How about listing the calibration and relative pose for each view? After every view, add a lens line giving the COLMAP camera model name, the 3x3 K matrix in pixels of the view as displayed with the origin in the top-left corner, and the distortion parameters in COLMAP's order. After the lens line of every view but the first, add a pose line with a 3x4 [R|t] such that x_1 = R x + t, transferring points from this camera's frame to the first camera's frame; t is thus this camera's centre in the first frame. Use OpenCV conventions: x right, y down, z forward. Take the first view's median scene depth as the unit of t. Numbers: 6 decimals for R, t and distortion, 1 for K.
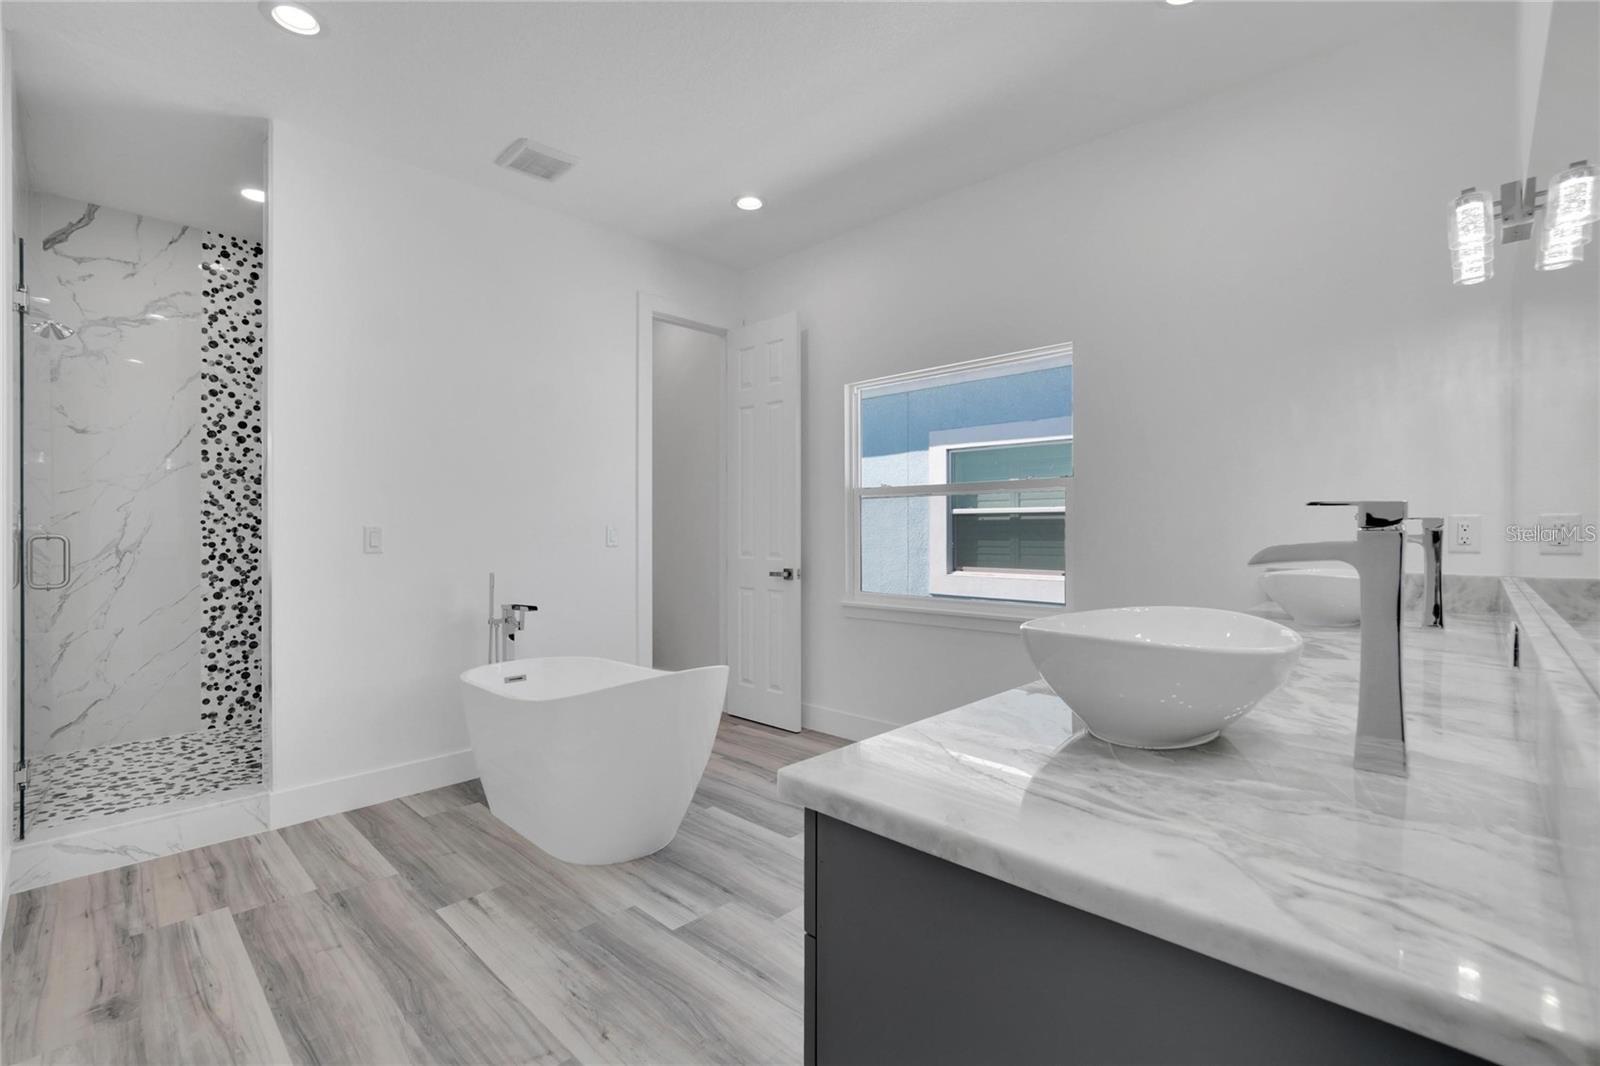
lens RADIAL K [[712.3, 0, 798.4], [0, 712.3, 525.9], [0, 0, 1]] dist [-0.013257, -0.000011]
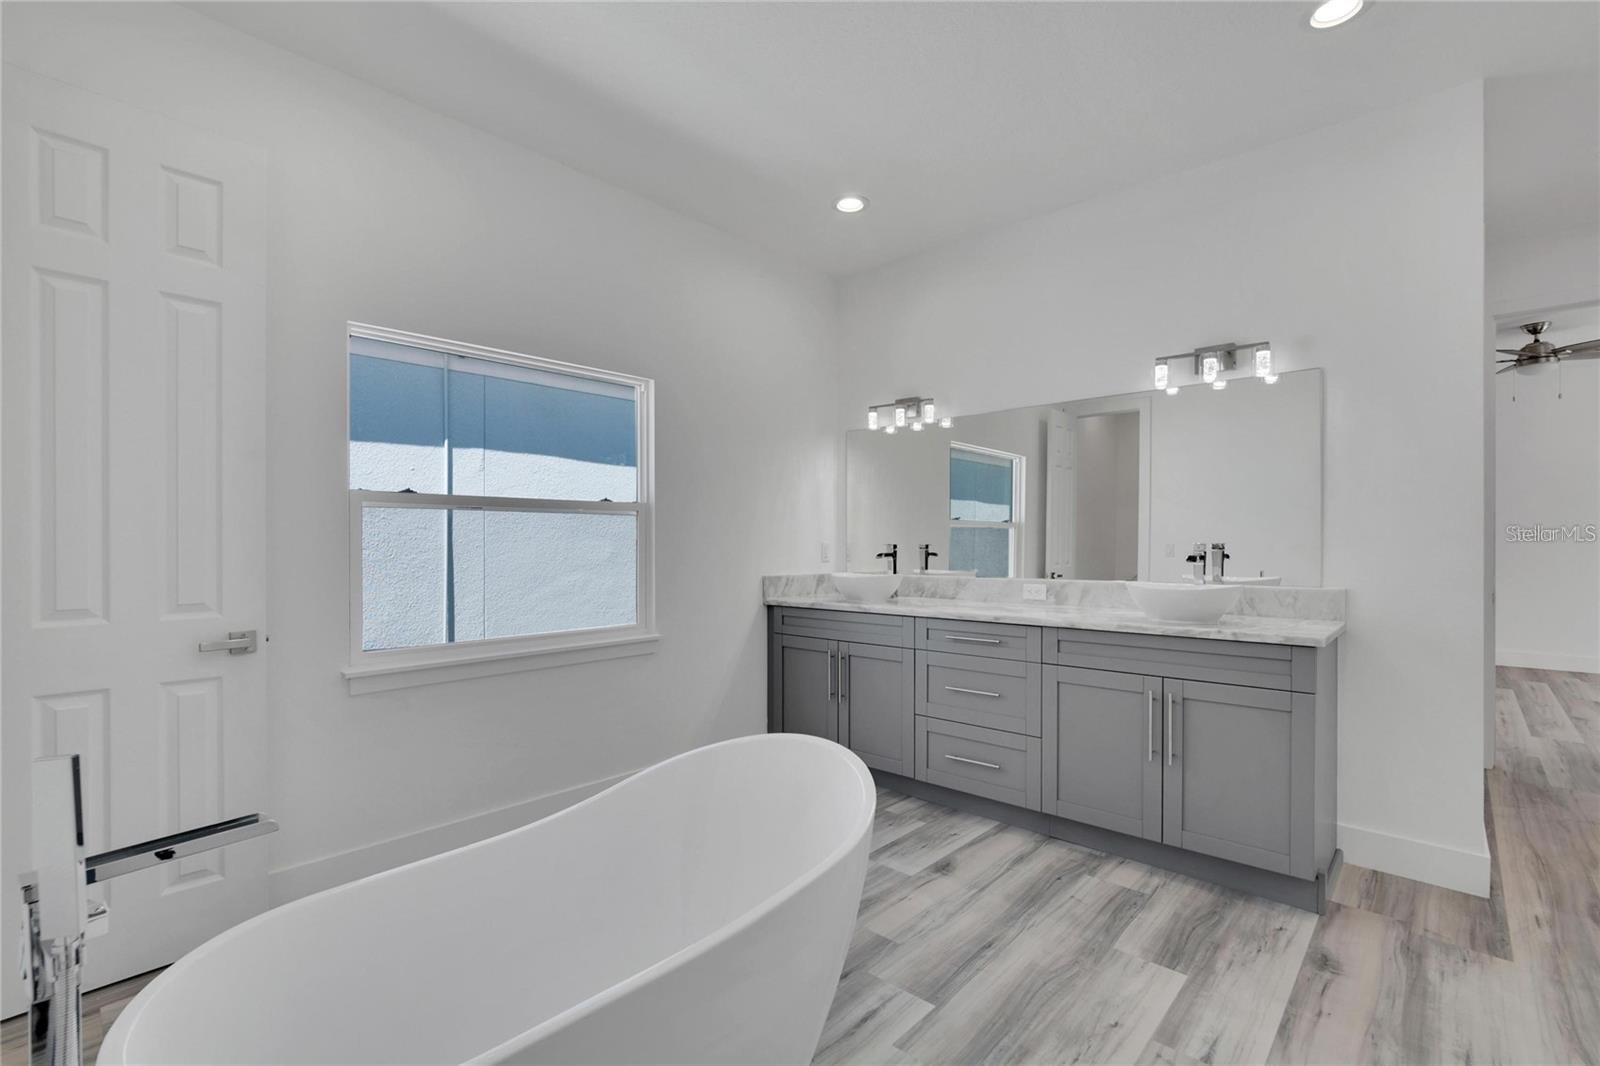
lens RADIAL K [[712.3, 0, 804.3], [0, 712.3, 541.3], [0, 0, 1]] dist [-0.013257, -0.000011]
pose [[-0.022732, 0.010694, 0.999684, -1.121375], [0.001770, 0.999942, -0.010656, 0.001364], [-0.999740, 0.001528, -0.022750, 1.251135]]
